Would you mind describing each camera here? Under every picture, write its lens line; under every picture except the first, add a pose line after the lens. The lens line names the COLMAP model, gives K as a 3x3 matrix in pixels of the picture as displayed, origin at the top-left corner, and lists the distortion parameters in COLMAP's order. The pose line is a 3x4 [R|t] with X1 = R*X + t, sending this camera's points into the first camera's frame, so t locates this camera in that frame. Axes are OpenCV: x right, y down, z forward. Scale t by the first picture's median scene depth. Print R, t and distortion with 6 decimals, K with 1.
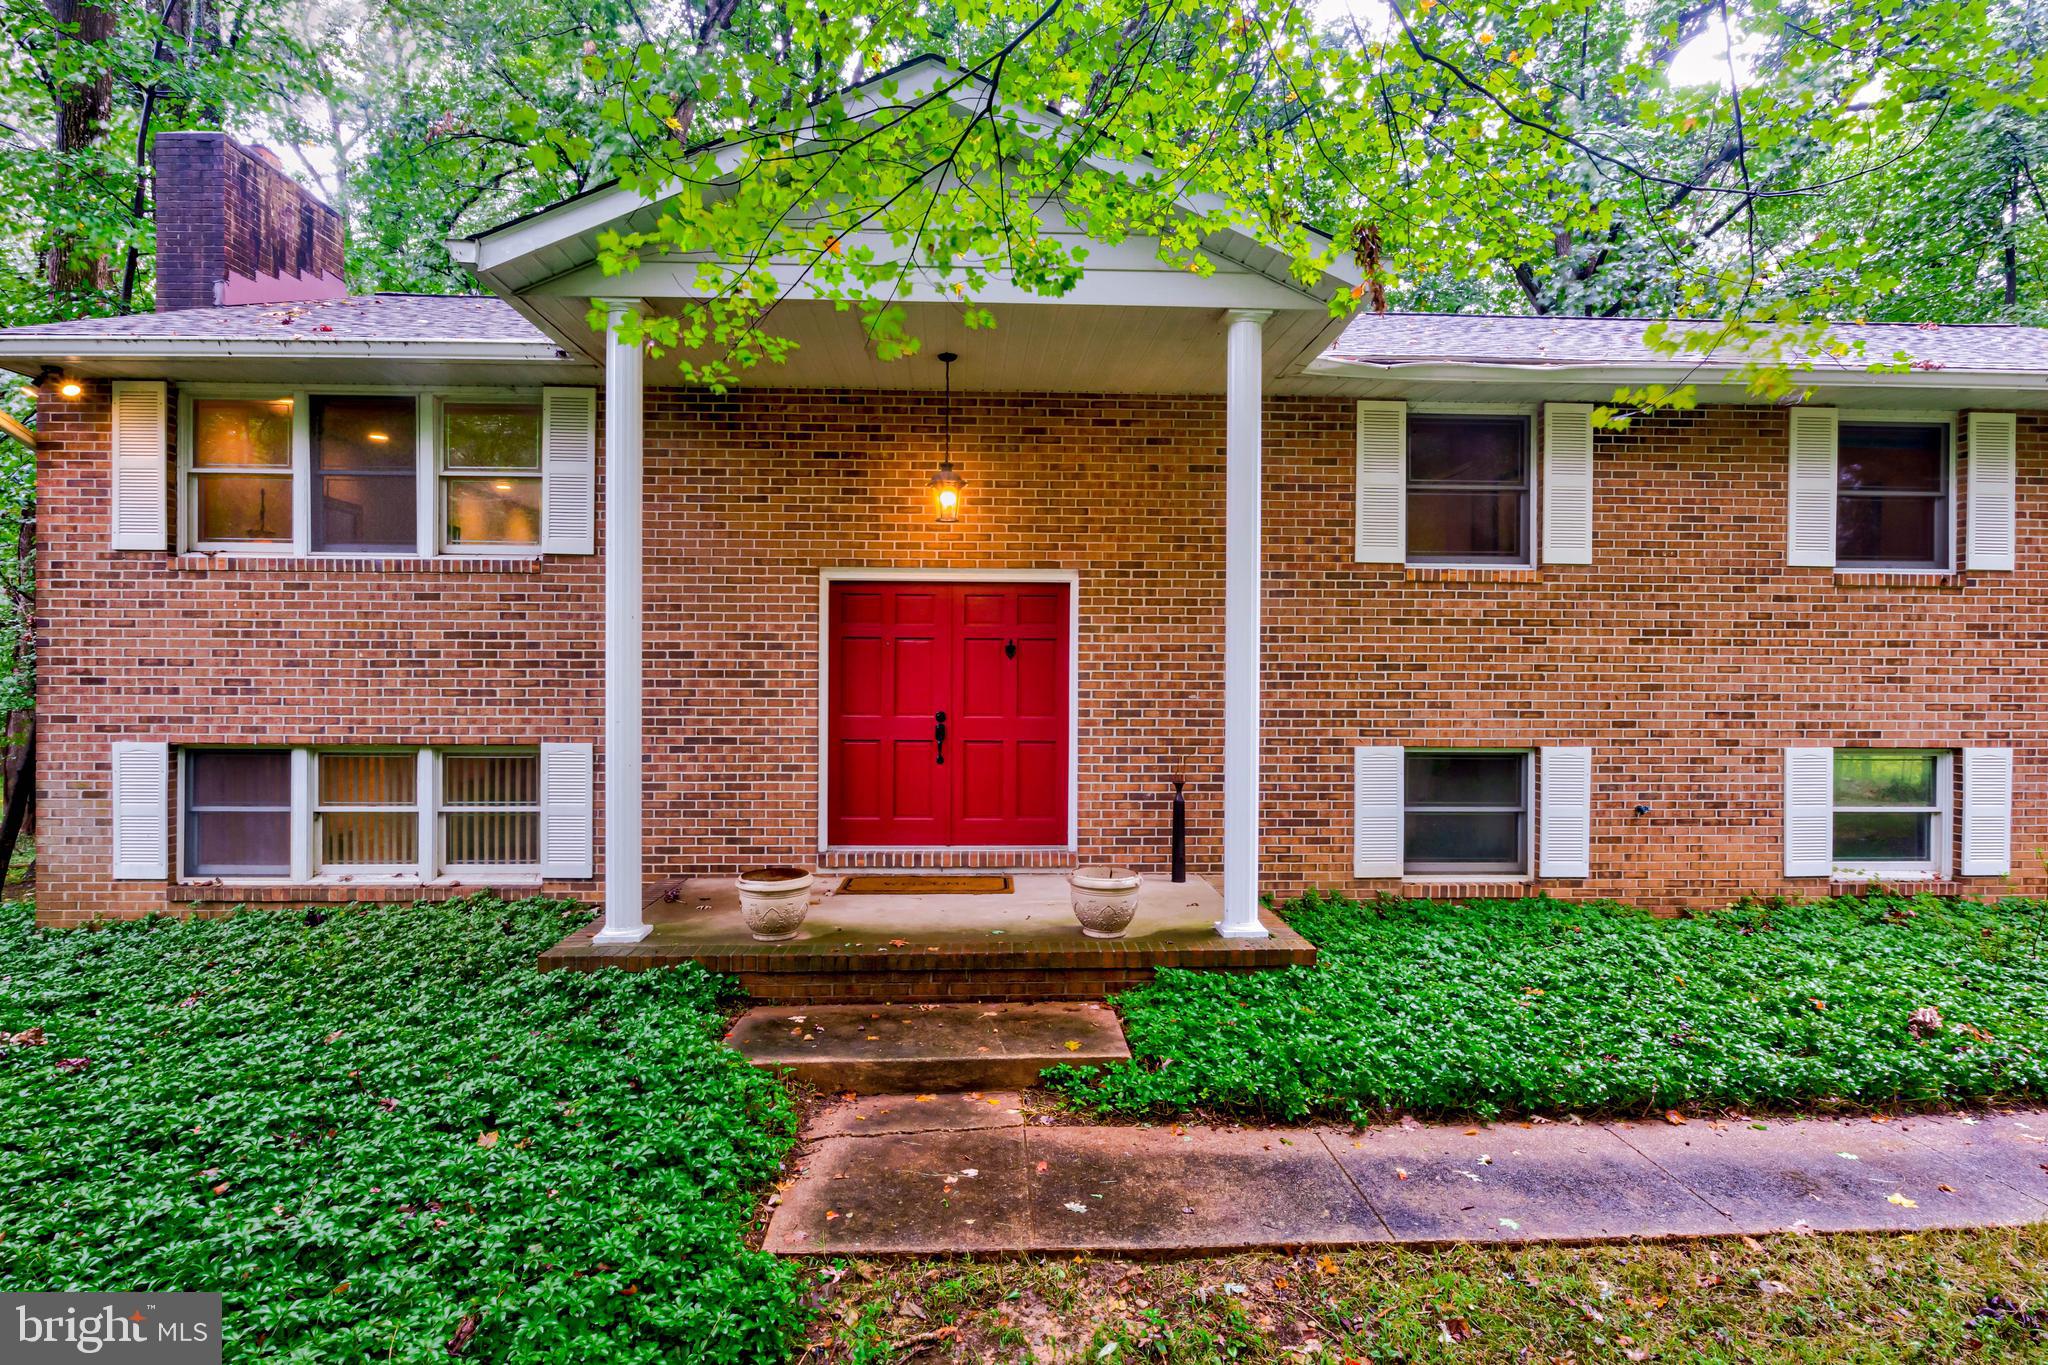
lens RADIAL K [[1048.2, 0, 969.8], [0, 1048.2, 675.0], [0, 0, 1]] dist [-0.006220, -0.000022]
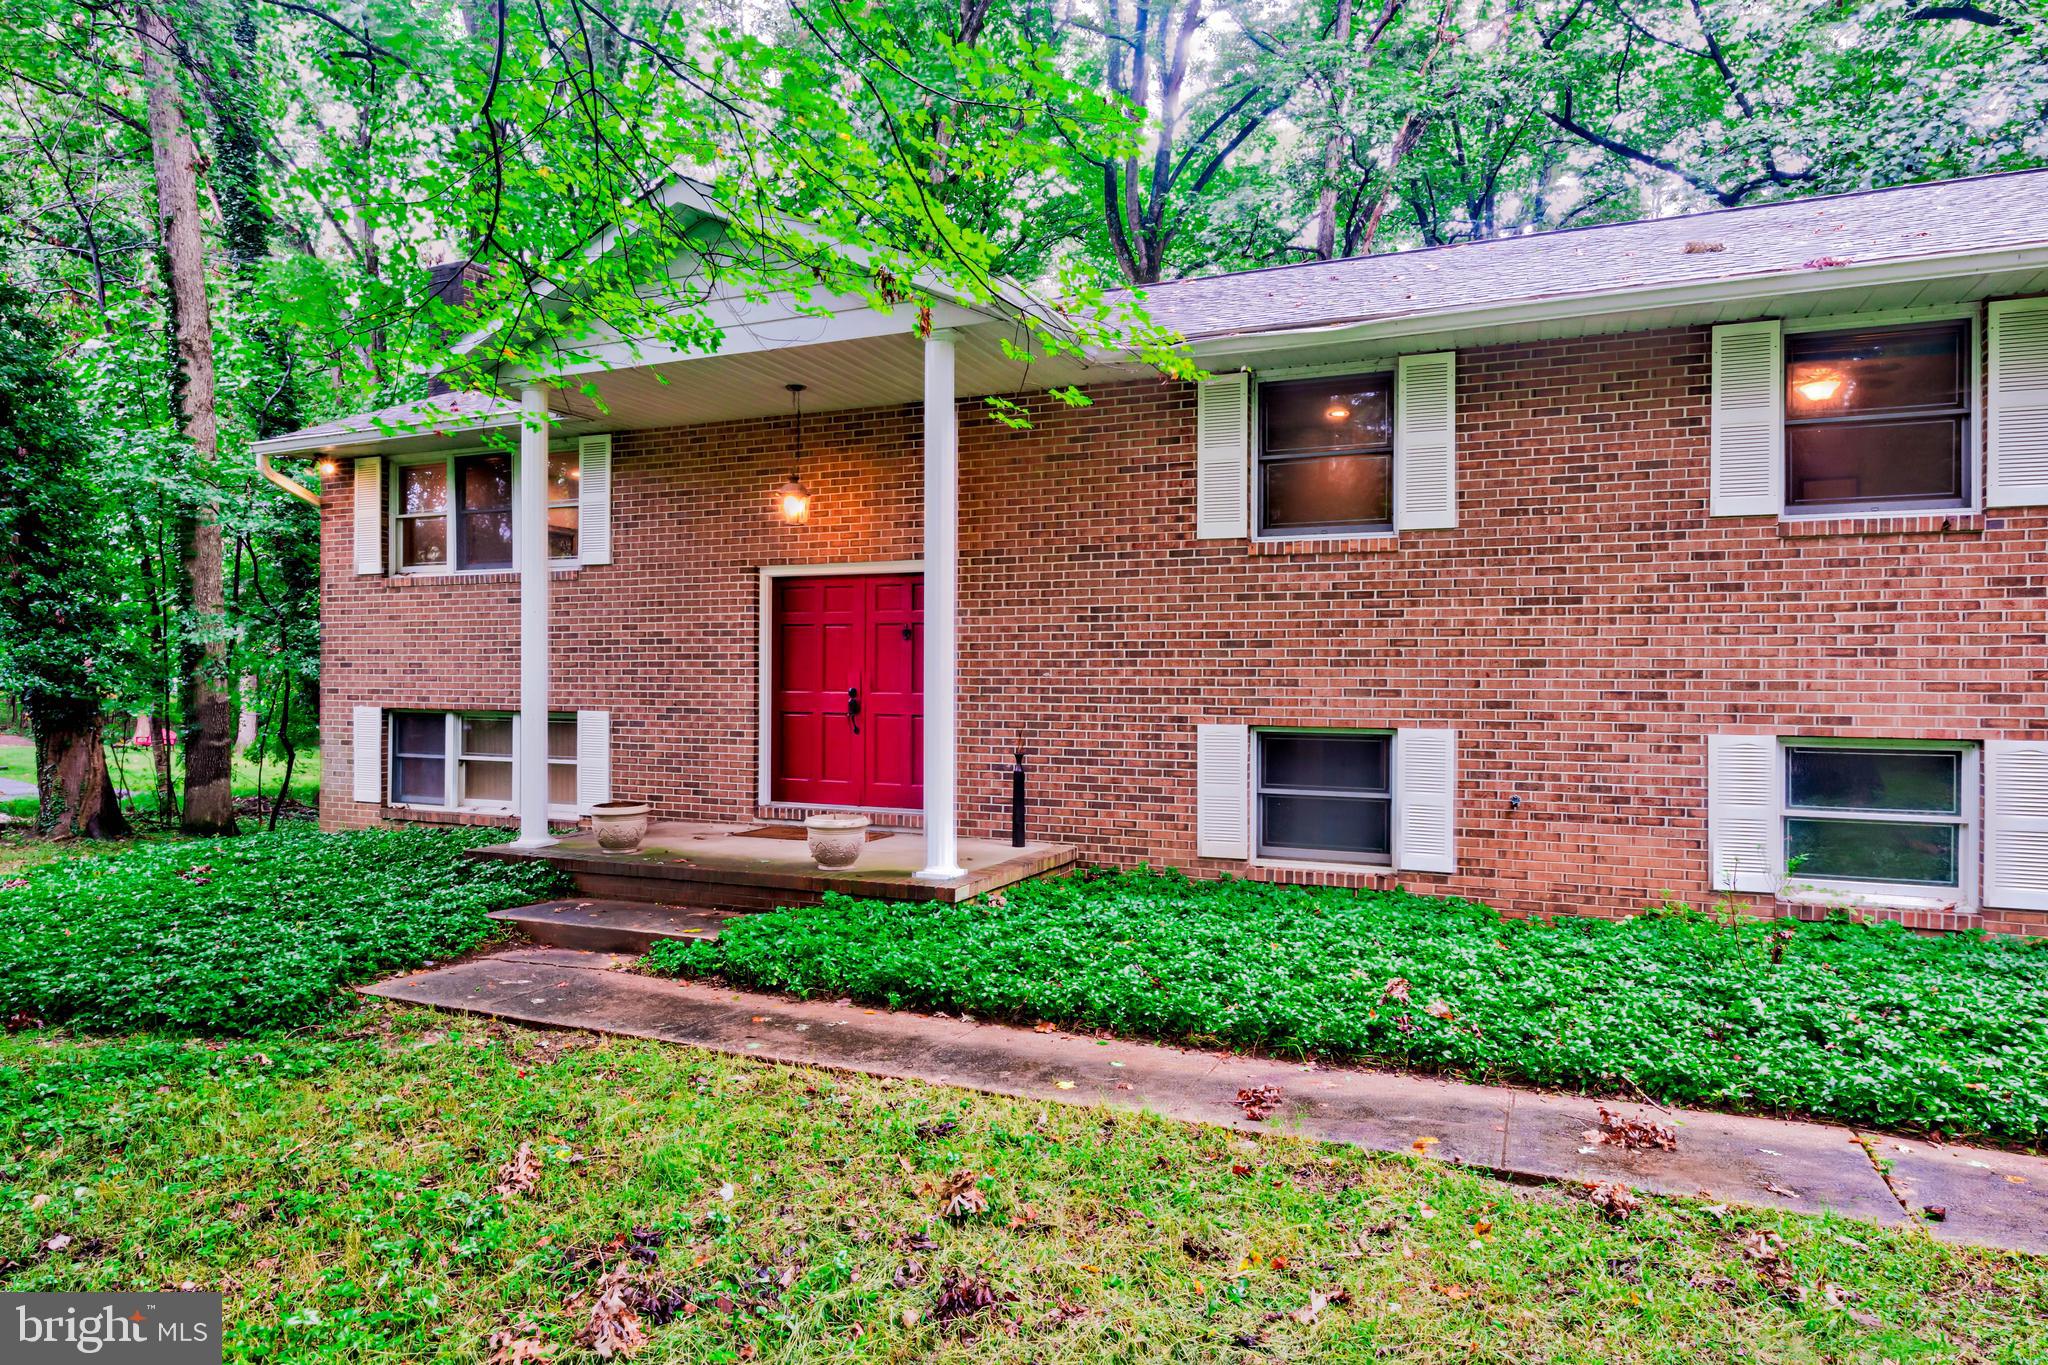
lens RADIAL K [[1233.2, 0, 1024.0], [0, 1233.2, 682.5], [0, 0, 1]] dist [-0.007833, -0.000349]
pose [[0.897873, 0.000268, -0.440254, 0.732065], [-0.001621, 0.999995, -0.002695, 0.031864], [0.440251, 0.003134, 0.897869, -0.123996]]
